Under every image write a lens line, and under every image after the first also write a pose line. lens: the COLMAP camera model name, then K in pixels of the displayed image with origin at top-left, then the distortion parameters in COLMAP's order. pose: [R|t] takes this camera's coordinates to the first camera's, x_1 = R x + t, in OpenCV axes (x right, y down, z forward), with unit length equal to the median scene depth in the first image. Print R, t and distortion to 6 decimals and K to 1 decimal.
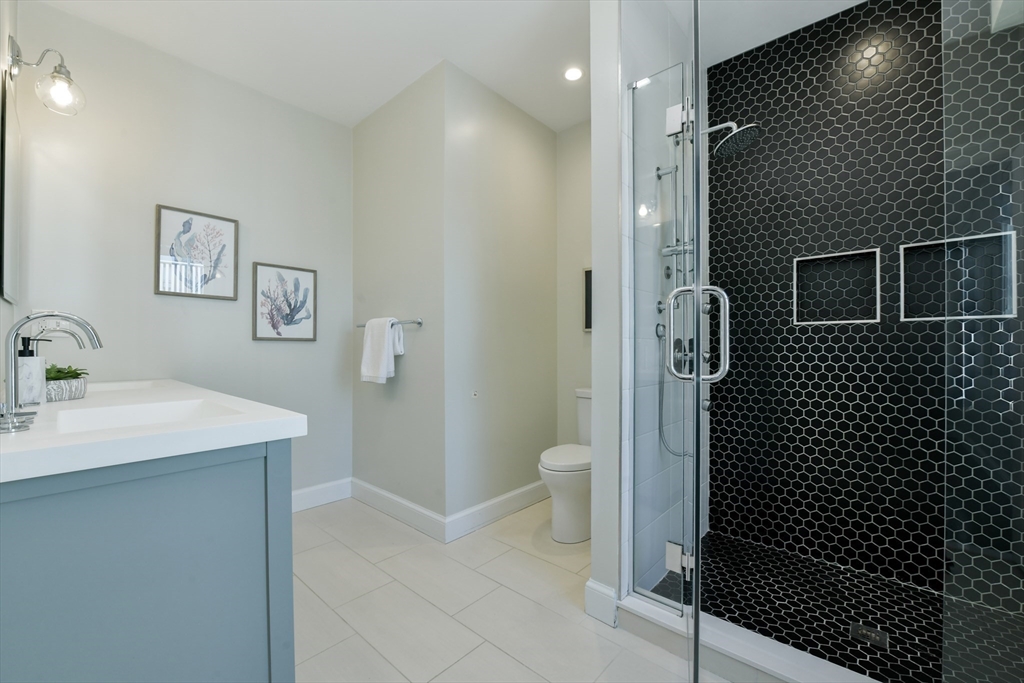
lens RADIAL K [[416.9, 0, 511.0], [0, 416.9, 348.3], [0, 0, 1]] dist [-0.013174, -0.000787]
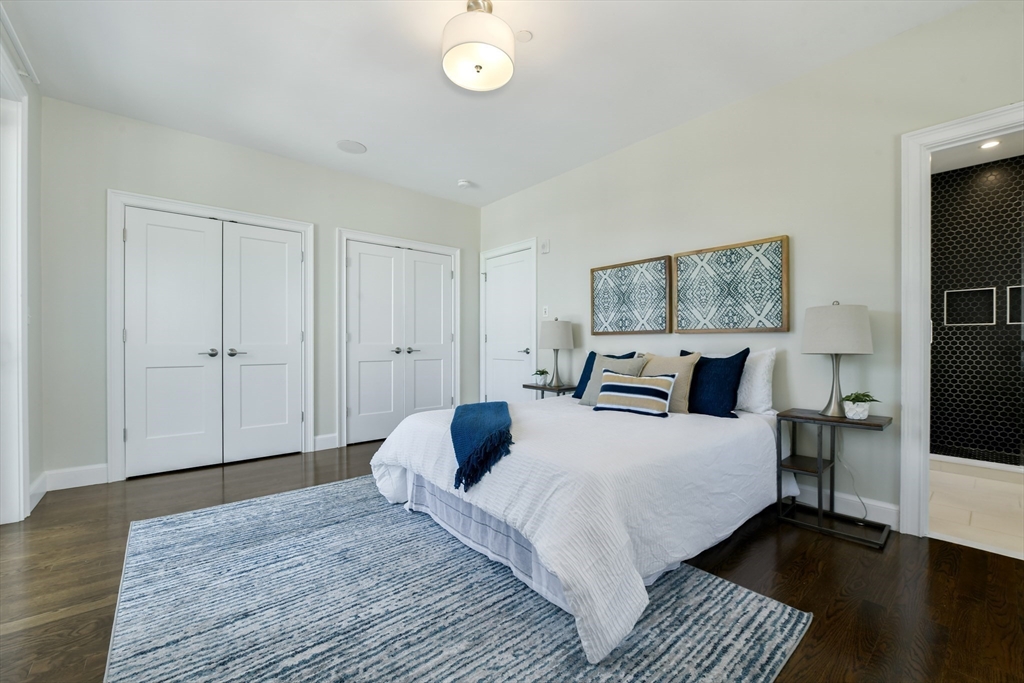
lens RADIAL K [[416.9, 0, 507.1], [0, 416.9, 343.5], [0, 0, 1]] dist [-0.013174, -0.000787]
pose [[0.990705, 0.001390, -0.136018, -1.108895], [-0.000653, 0.999985, 0.005464, 0.018043], [0.136023, -0.005324, 0.990691, -1.205158]]
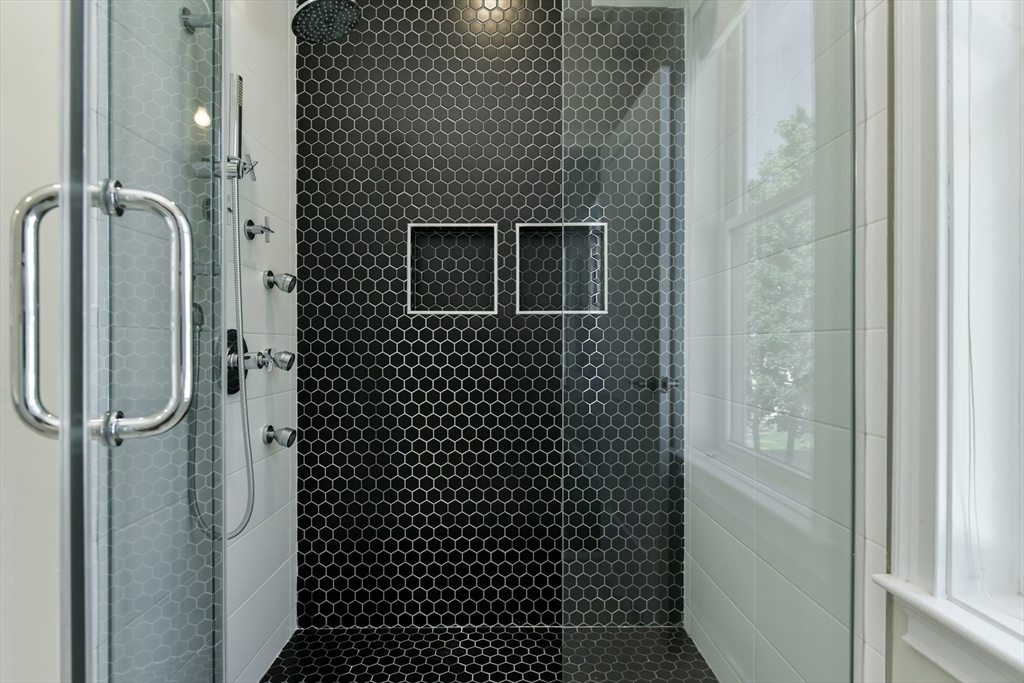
lens RADIAL K [[553.7, 0, 514.5], [0, 553.7, 347.6], [0, 0, 1]] dist [0.003826, 0.002325]
pose [[0.725457, -0.000788, 0.688267, 0.153468], [-0.000194, 0.999999, 0.001349, 0.000880], [-0.688267, -0.001112, 0.725456, 0.168514]]
